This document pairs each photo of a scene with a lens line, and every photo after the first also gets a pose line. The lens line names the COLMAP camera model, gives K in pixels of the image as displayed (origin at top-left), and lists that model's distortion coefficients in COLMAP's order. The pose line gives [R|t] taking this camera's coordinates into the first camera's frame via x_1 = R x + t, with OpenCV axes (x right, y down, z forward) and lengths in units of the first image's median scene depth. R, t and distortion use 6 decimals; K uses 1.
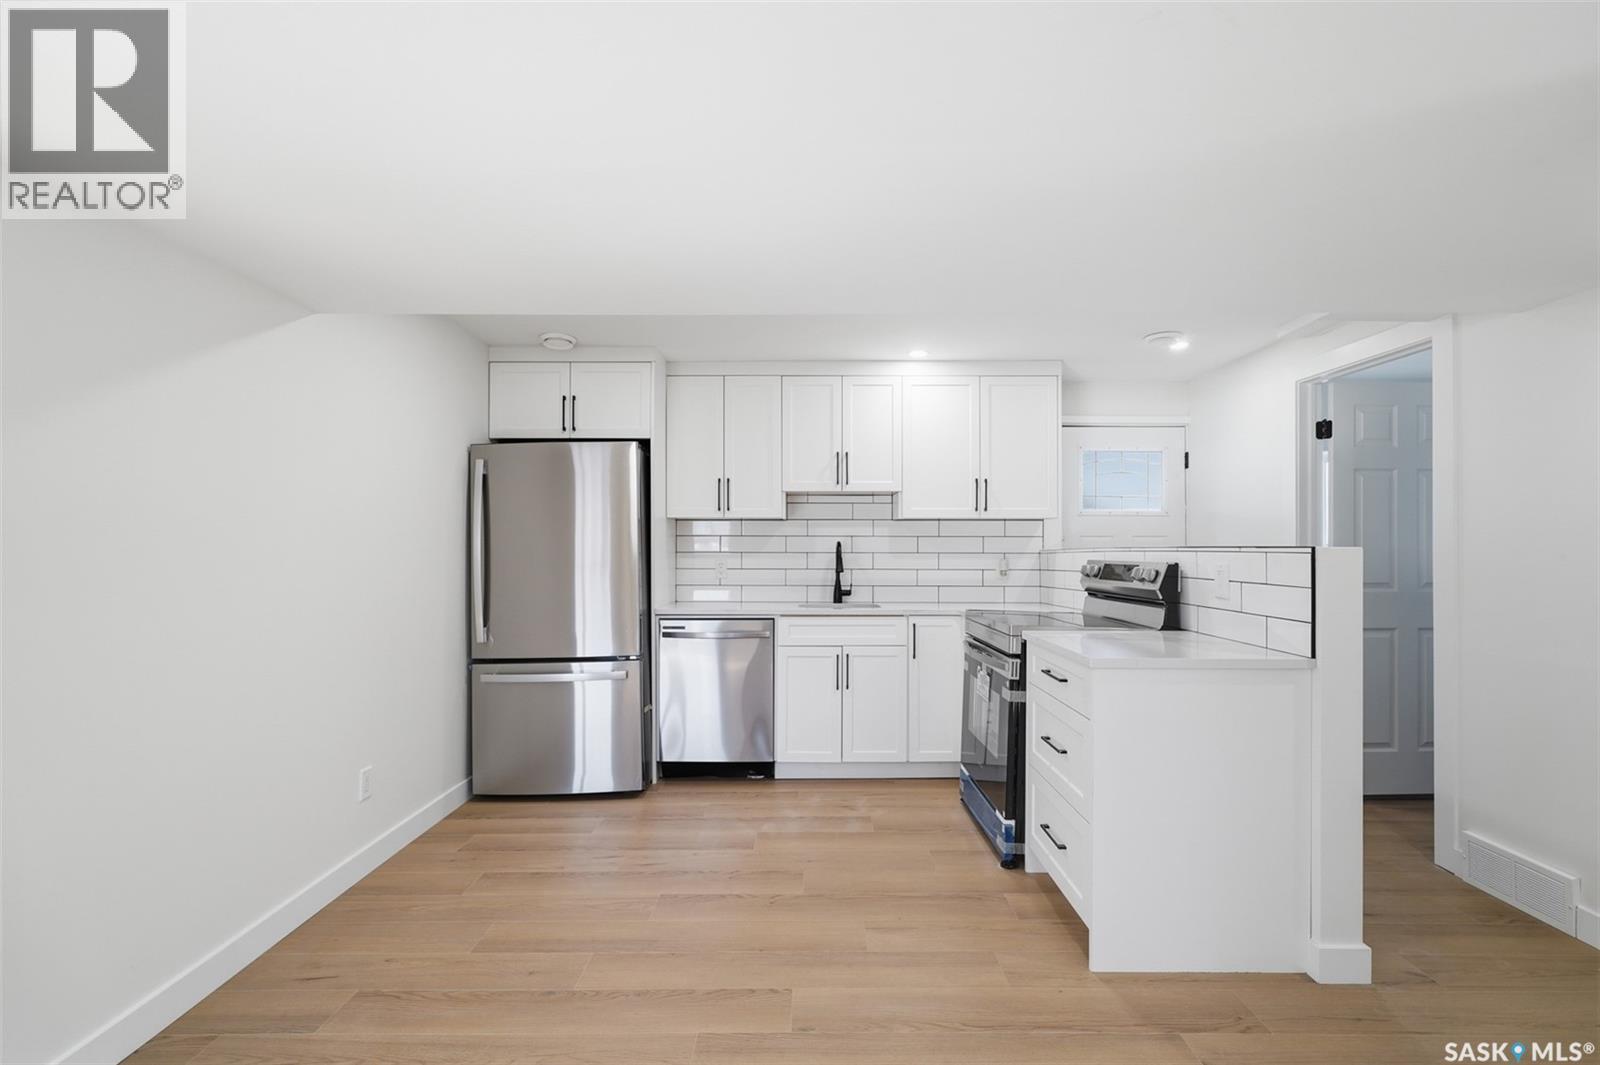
lens RADIAL K [[724.7, 0, 800.0], [0, 724.7, 532.5], [0, 0, 1]] dist [-0.001922, 0.000223]
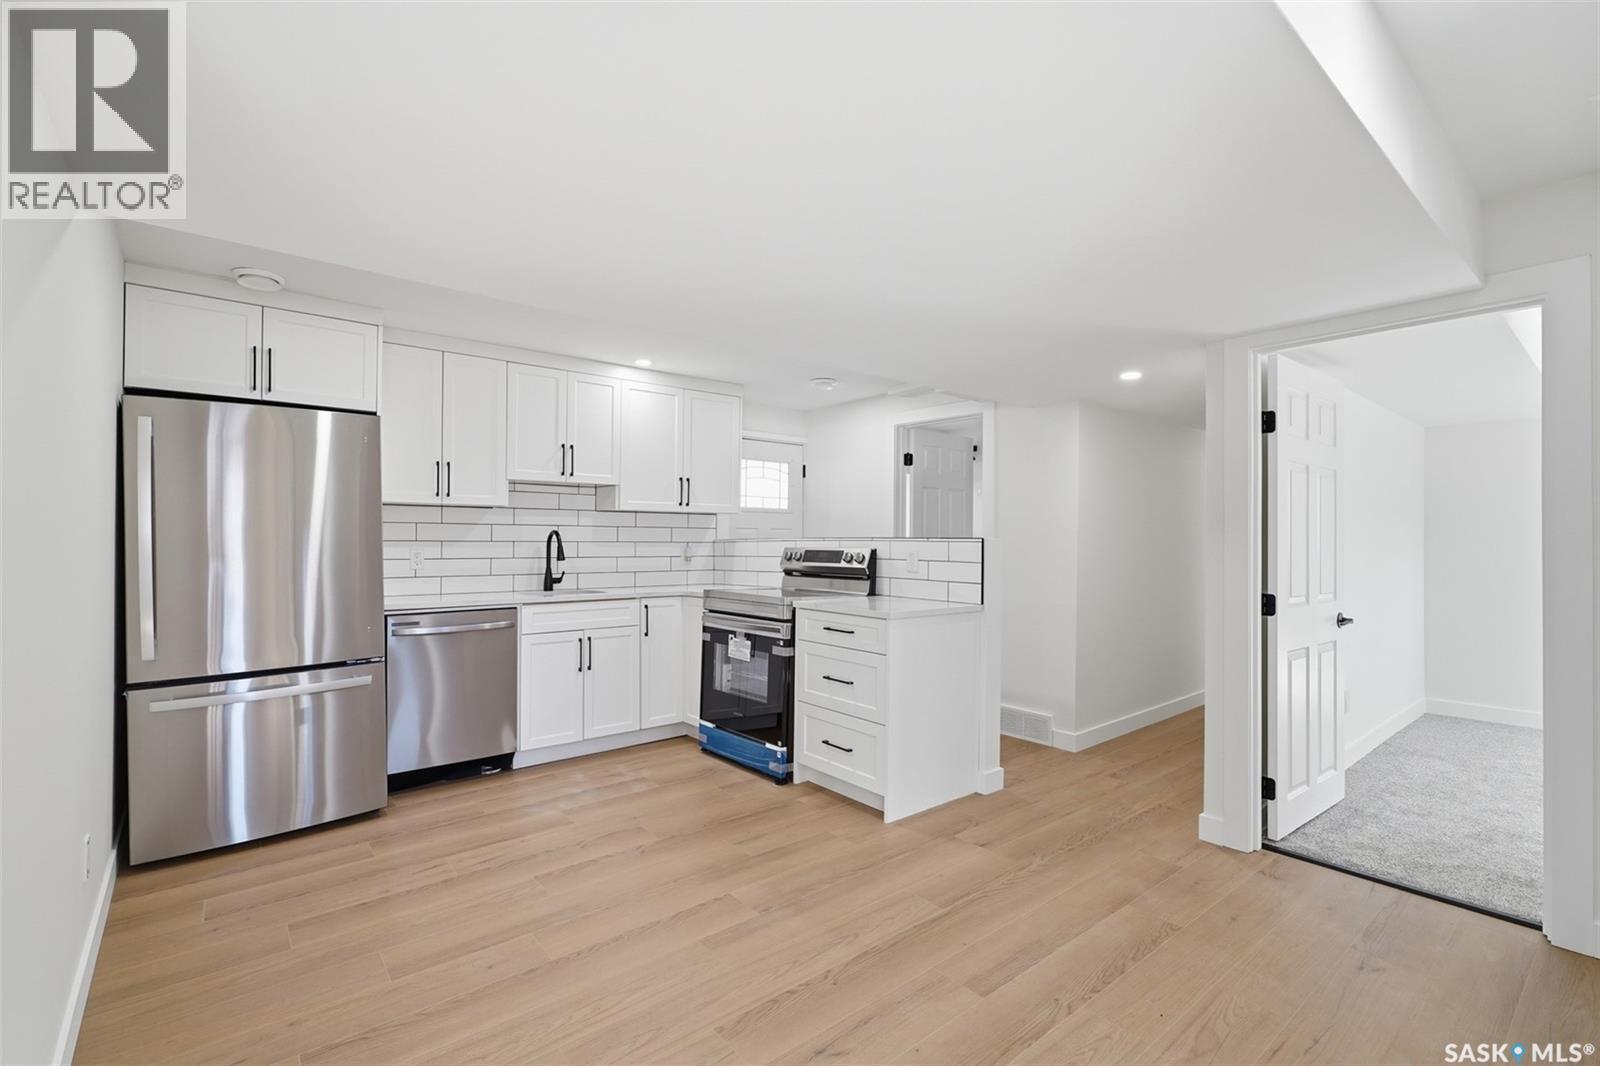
lens RADIAL K [[733.7, 0, 798.1], [0, 733.7, 528.3], [0, 0, 1]] dist [0.000379, 0.000357]
pose [[0.766360, 0.012376, 0.642292, -0.409151], [-0.018397, 0.999827, 0.002685, 0.000015], [-0.642148, -0.013874, 0.766455, -0.016559]]
